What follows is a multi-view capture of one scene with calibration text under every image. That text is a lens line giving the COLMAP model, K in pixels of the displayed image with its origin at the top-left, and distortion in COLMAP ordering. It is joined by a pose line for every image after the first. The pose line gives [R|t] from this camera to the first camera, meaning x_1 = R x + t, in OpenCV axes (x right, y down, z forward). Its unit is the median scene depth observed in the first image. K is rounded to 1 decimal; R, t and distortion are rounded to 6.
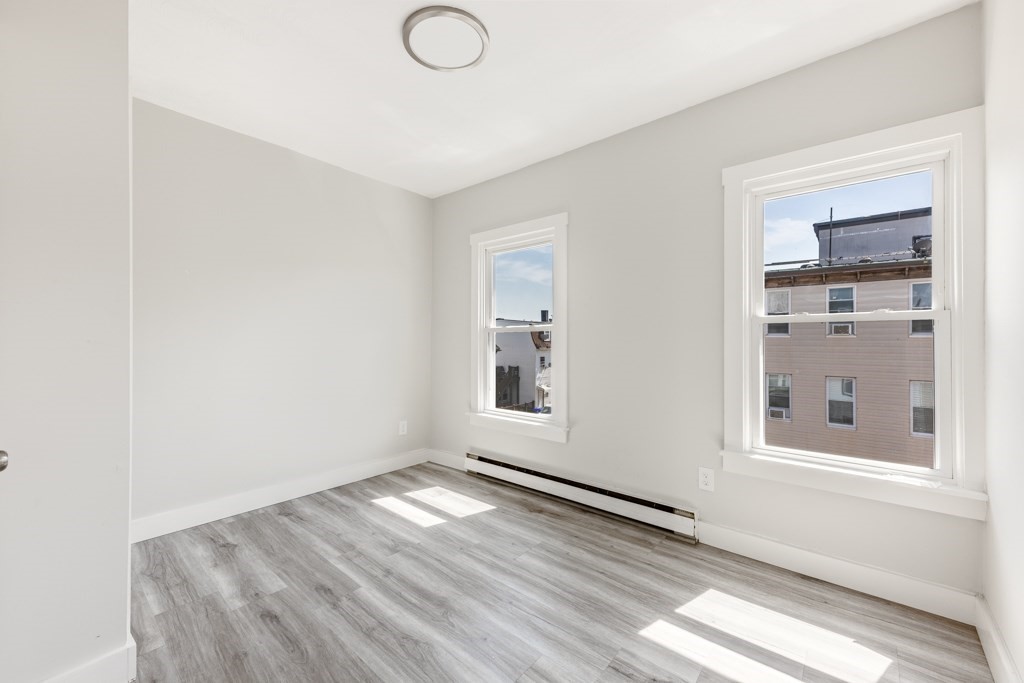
lens RADIAL K [[406.0, 0, 510.3], [0, 406.0, 336.9], [0, 0, 1]] dist [0.013537, -0.006316]
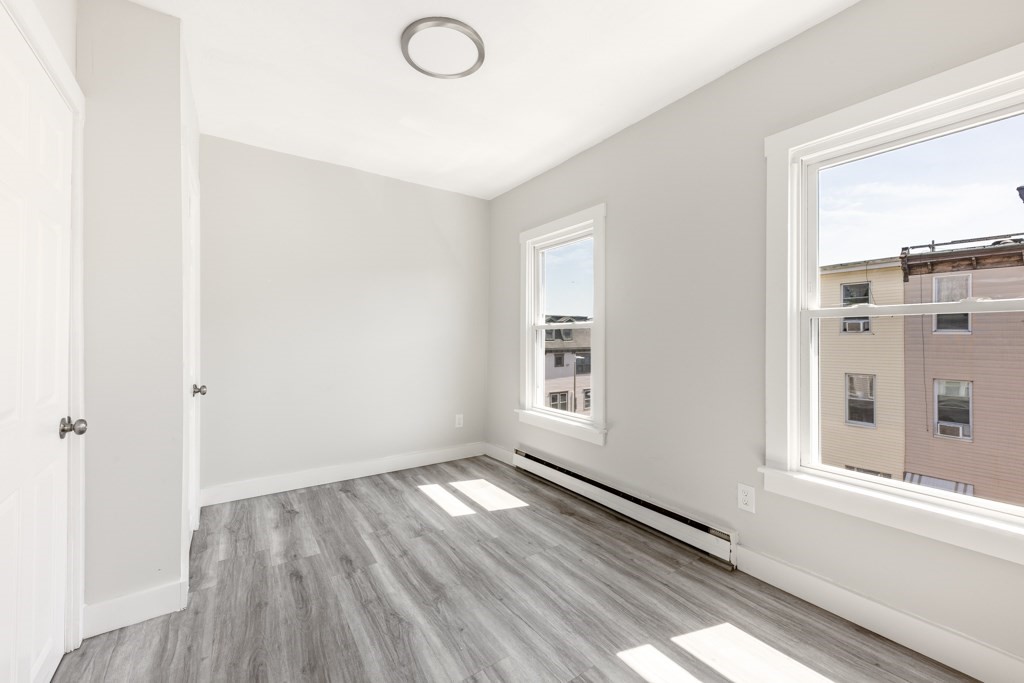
lens RADIAL K [[406.0, 0, 510.3], [0, 406.0, 336.9], [0, 0, 1]] dist [0.013537, -0.006316]
pose [[0.965713, 0.000984, -0.259610, 0.230616], [0.000813, 0.999976, 0.006812, -0.001109], [0.259611, -0.006790, 0.965689, 0.033670]]
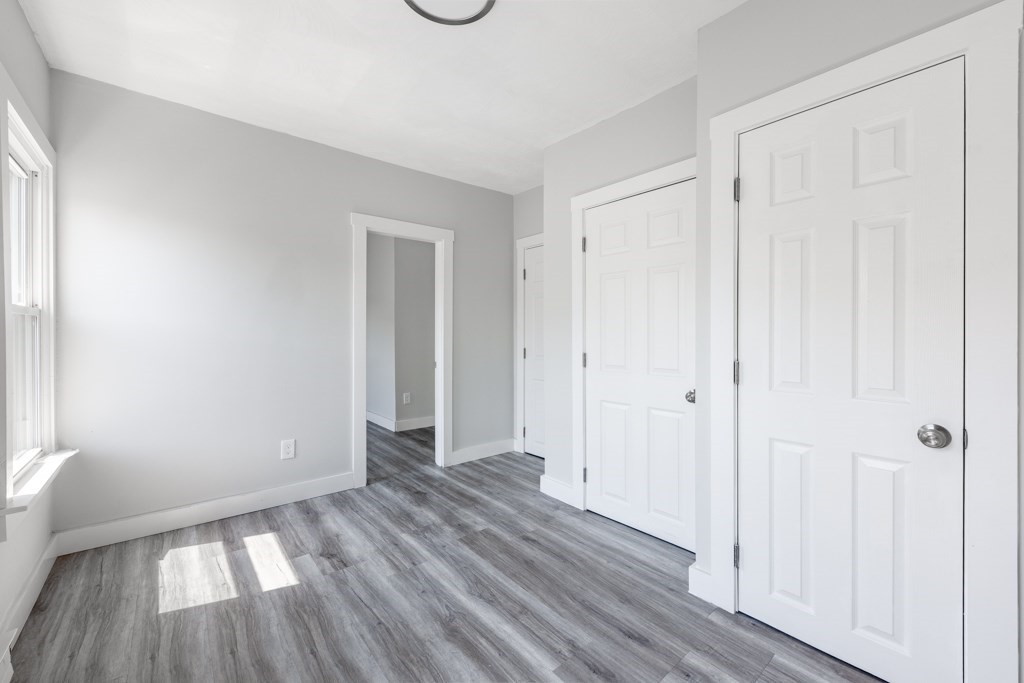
lens RADIAL K [[406.0, 0, 510.3], [0, 406.0, 336.9], [0, 0, 1]] dist [0.013537, -0.006316]
pose [[-0.986773, -0.002597, 0.162088, -0.353641], [-0.002878, 0.999995, -0.001502, 0.009819], [-0.162083, -0.001949, -0.986775, 1.512897]]
